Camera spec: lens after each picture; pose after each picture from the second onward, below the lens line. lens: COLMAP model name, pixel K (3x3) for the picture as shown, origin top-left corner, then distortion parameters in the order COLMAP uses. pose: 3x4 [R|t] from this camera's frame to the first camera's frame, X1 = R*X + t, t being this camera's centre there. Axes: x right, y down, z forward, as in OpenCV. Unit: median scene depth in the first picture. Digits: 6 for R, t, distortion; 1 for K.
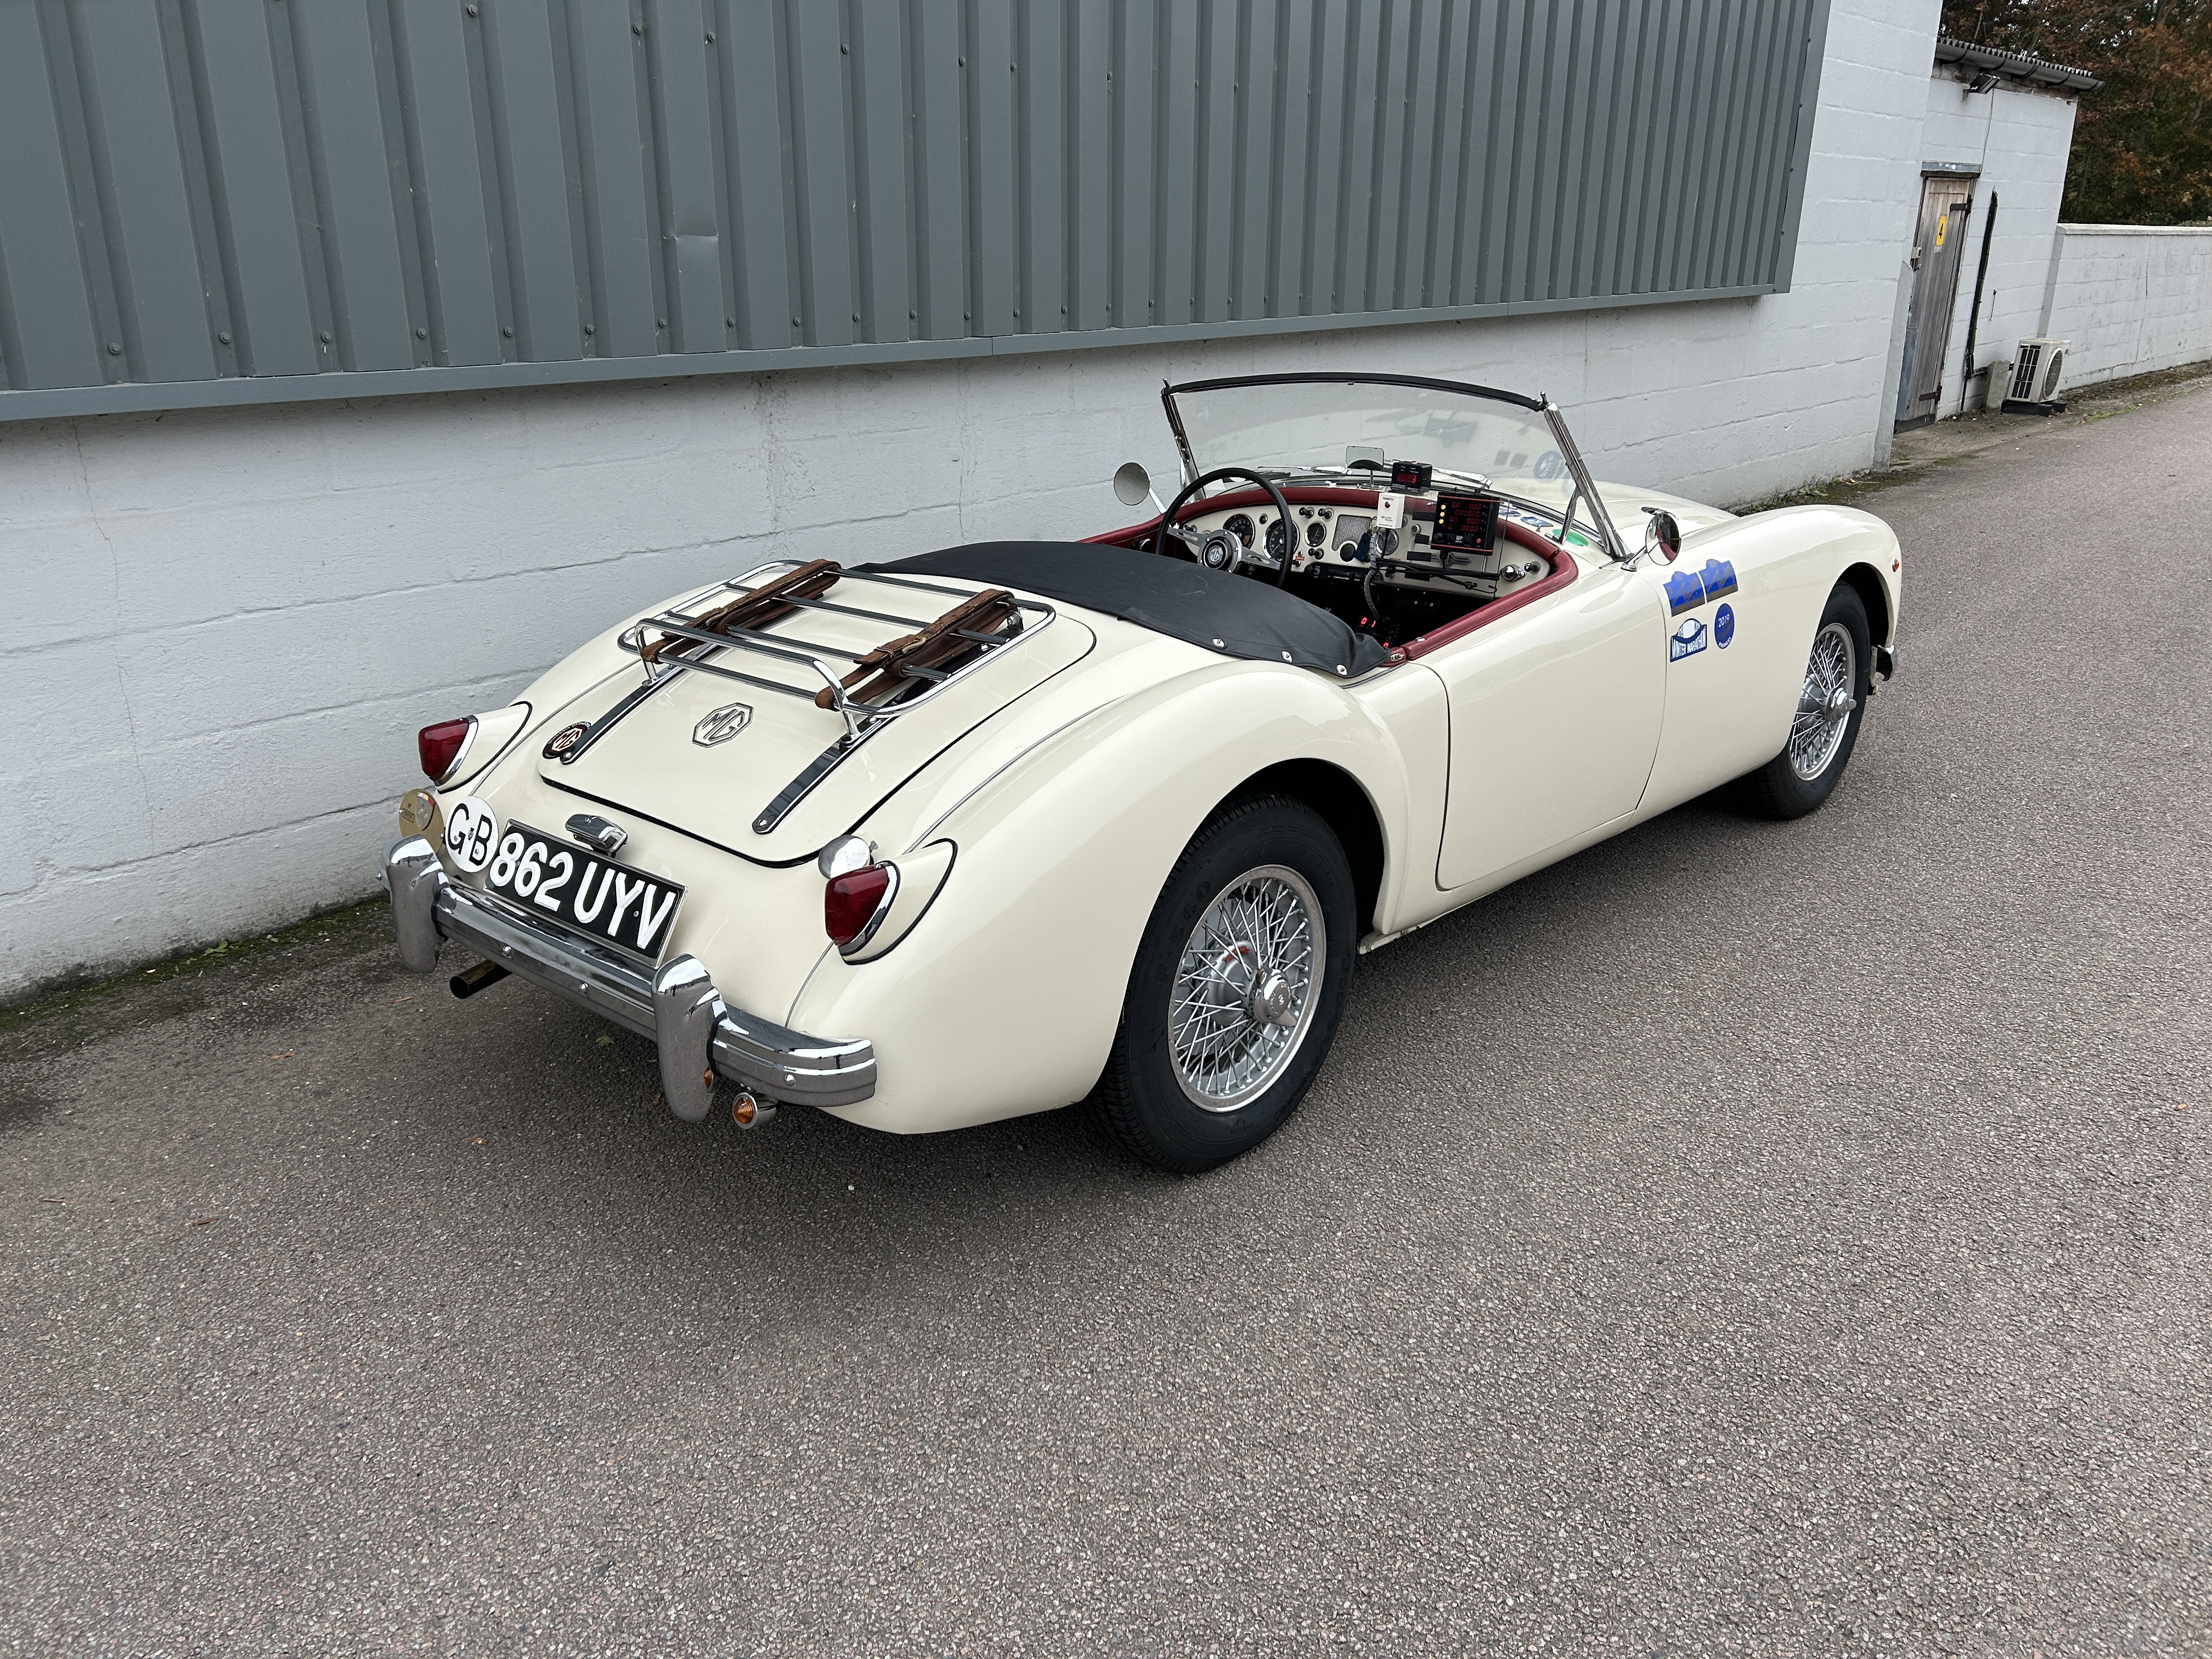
lens RADIAL K [[1674.7, 0, 1105.2], [0, 1674.7, 812.9], [0, 0, 1]] dist [0.049595, -0.050102]
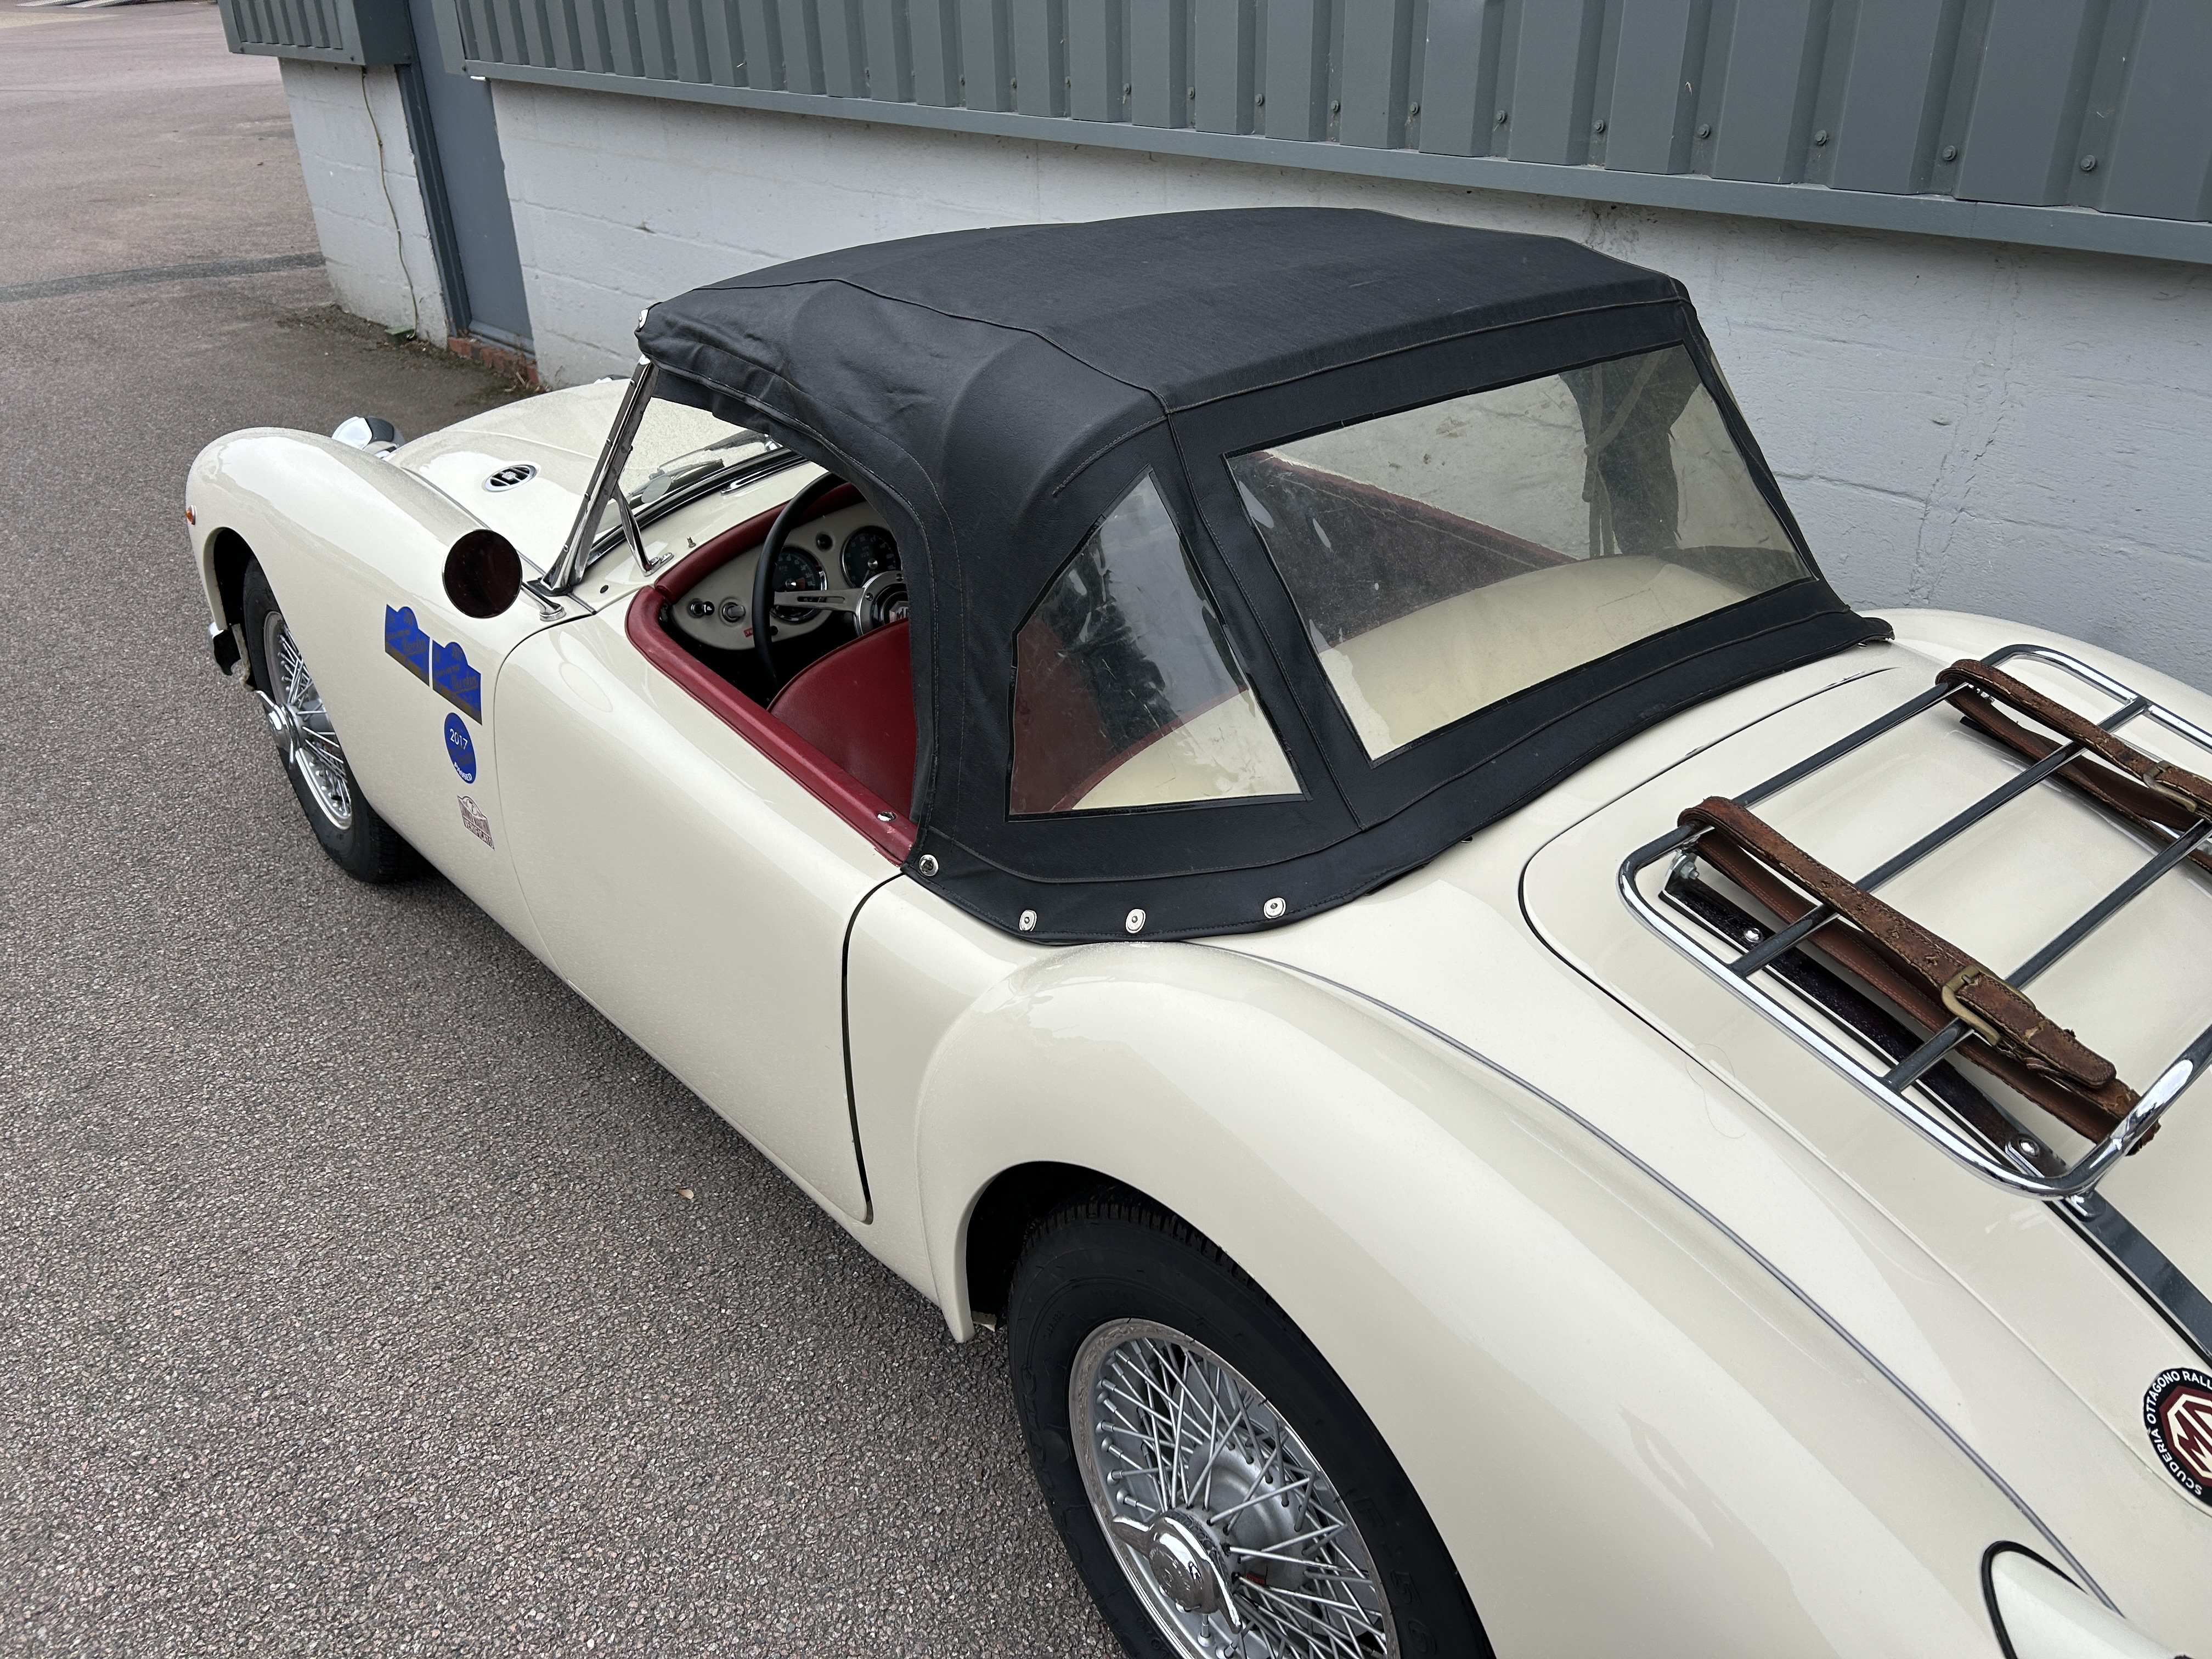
lens RADIAL K [[1674.7, 0, 1105.3], [0, 1674.7, 831.5], [0, 0, 1]] dist [0.049595, -0.050102]
pose [[-0.119500, 0.467075, -0.876105, 0.658860], [-0.308272, 0.821358, 0.479936, -0.378899], [0.943763, 0.327431, 0.045834, 1.024543]]
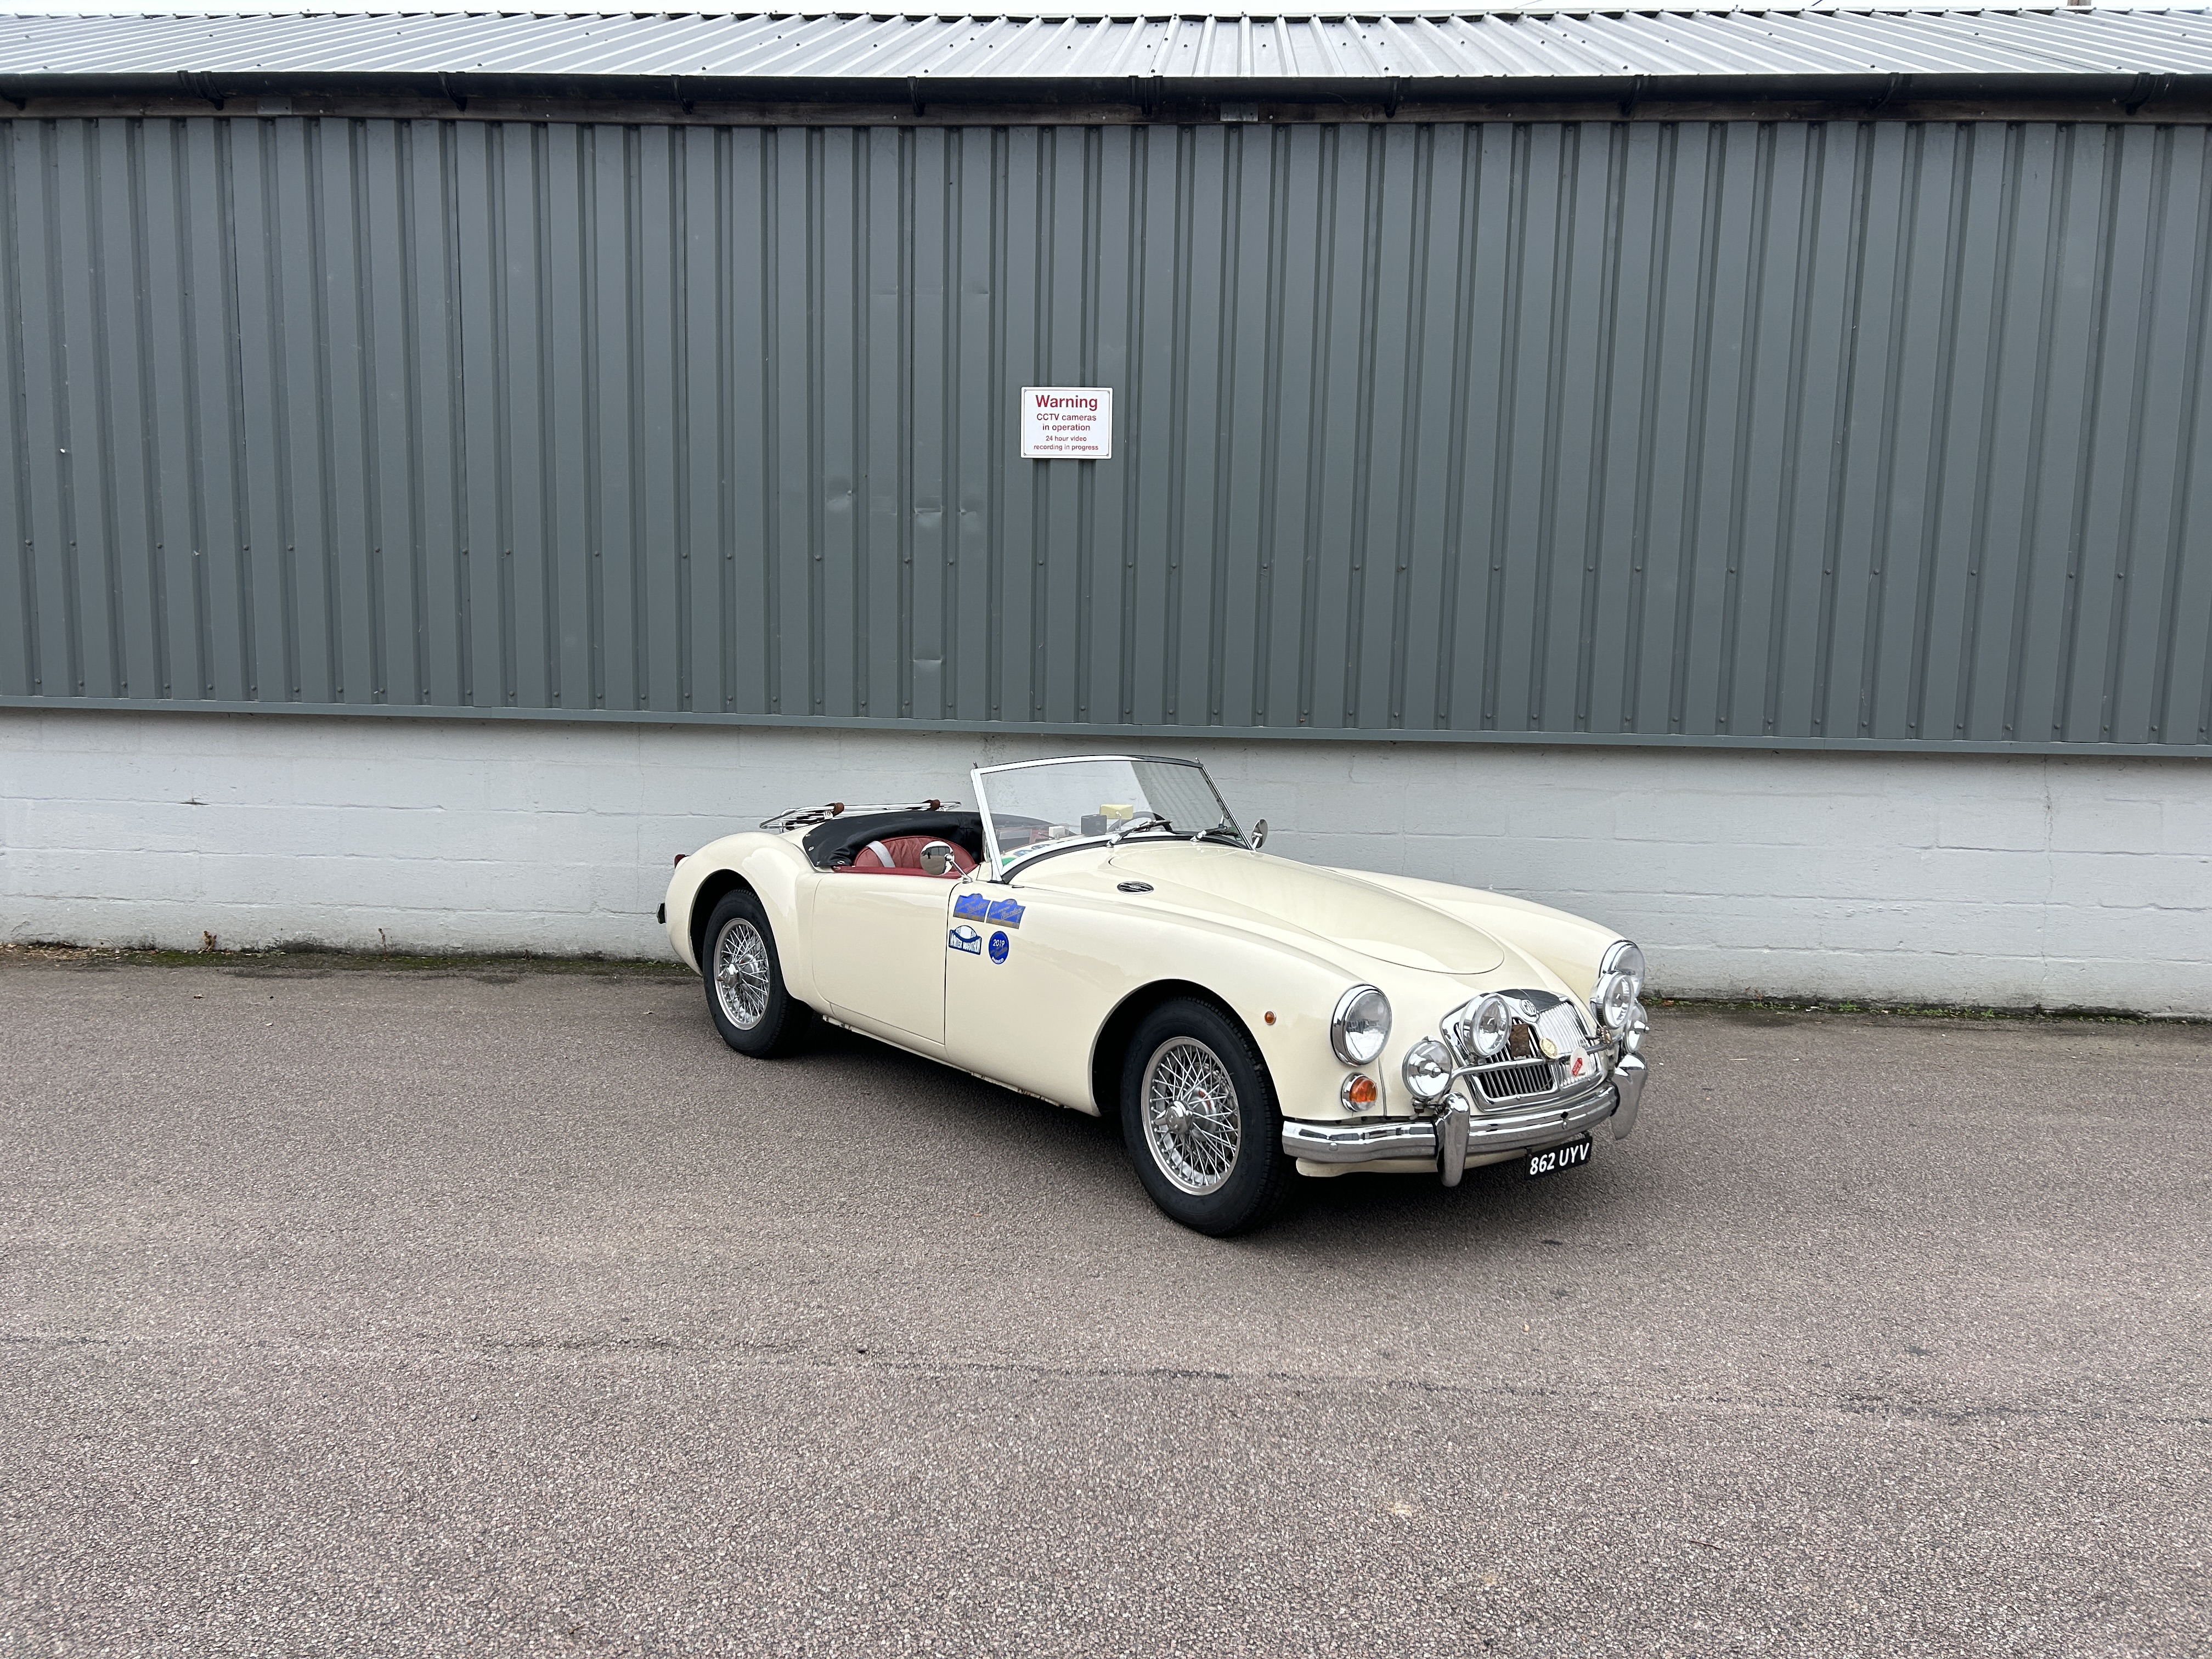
lens RADIAL K [[1674.7, 0, 1095.6], [0, 1674.7, 831.3], [0, 0, 1]] dist [0.049595, -0.050102]
pose [[0.616478, 0.103404, -0.780553, 1.483958], [-0.276054, 0.956799, -0.091274, -0.041674], [0.737394, 0.271743, 0.618390, 0.032689]]
